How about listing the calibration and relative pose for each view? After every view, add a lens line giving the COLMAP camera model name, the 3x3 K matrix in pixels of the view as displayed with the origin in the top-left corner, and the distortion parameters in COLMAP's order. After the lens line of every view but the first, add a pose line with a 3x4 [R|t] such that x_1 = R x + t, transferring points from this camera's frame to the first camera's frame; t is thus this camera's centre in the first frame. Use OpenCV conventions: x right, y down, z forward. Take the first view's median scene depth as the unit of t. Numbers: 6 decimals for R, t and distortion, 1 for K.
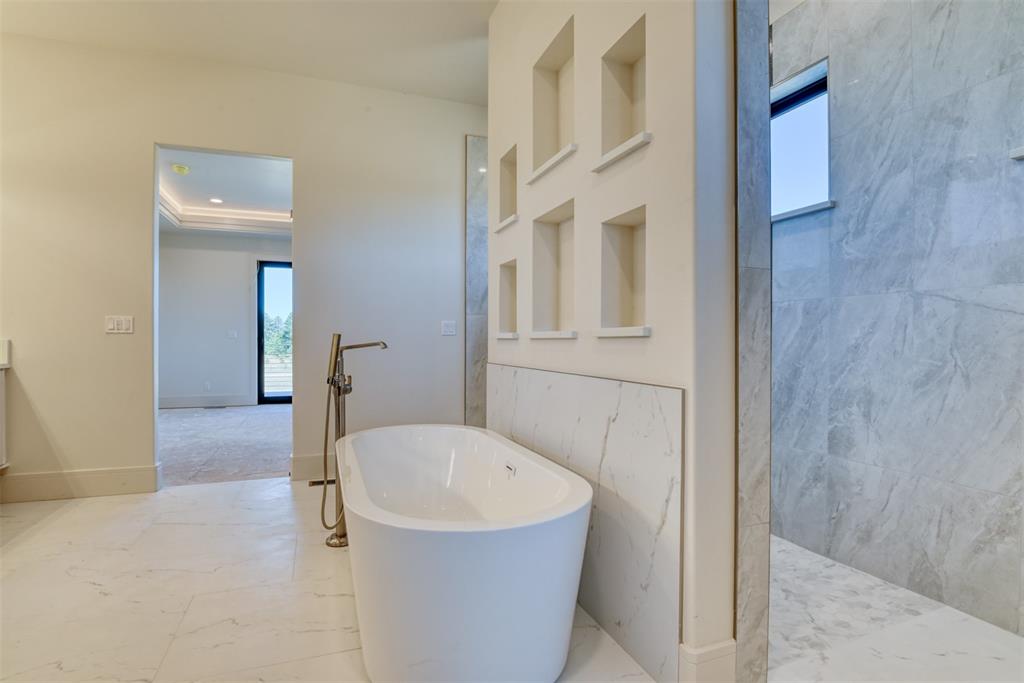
lens RADIAL K [[511.7, 0, 519.2], [0, 511.7, 344.4], [0, 0, 1]] dist [-0.021795, -0.005280]
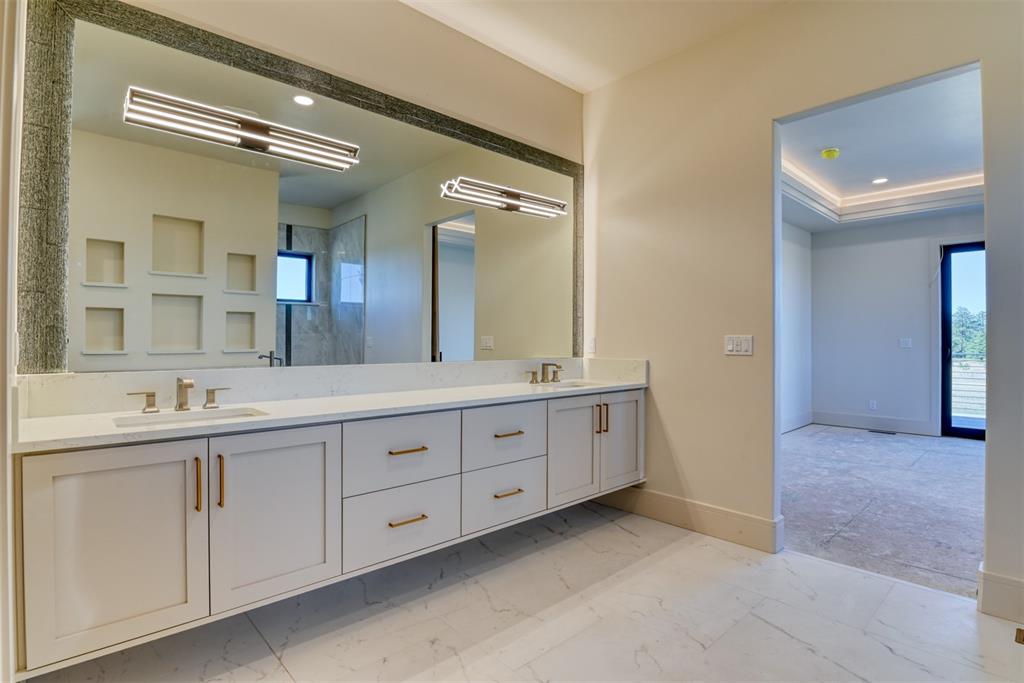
lens RADIAL K [[511.7, 0, 509.4], [0, 511.7, 340.5], [0, 0, 1]] dist [-0.021795, -0.005280]
pose [[0.362138, -0.002689, -0.932121, -0.114520], [-0.005795, 0.999970, -0.005136, -0.037093], [0.932107, 0.007262, 0.362111, 0.291965]]
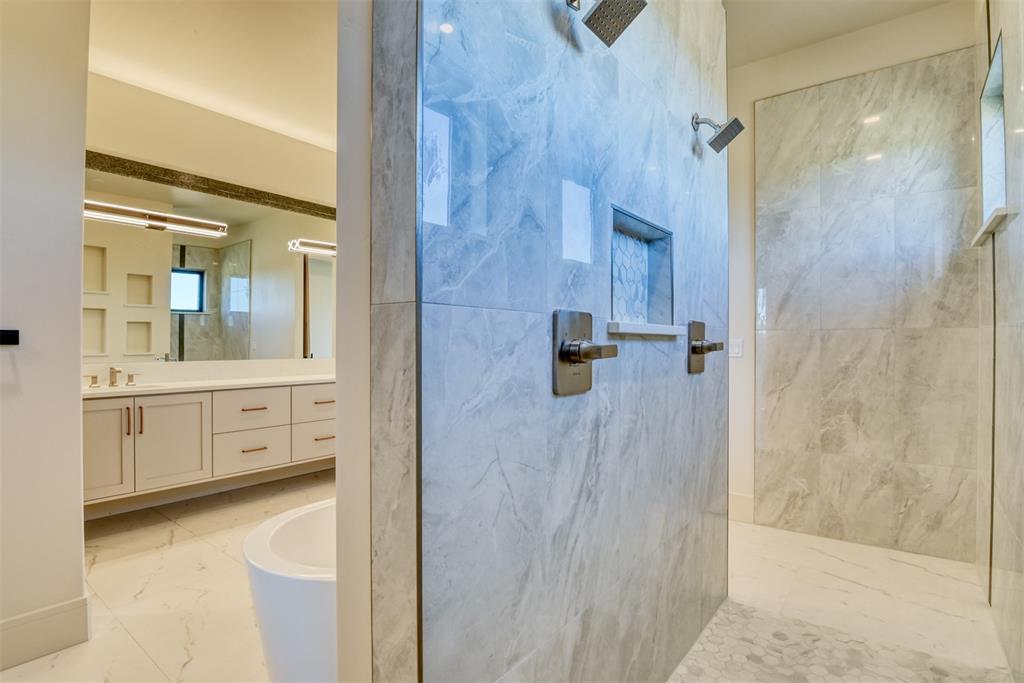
lens RADIAL K [[511.7, 0, 509.8], [0, 511.7, 343.3], [0, 0, 1]] dist [-0.021795, -0.005280]
pose [[0.508249, -0.003427, -0.861203, 0.415432], [-0.001387, 0.999988, -0.004798, -0.039257], [0.861209, 0.003633, 0.508238, 0.319353]]
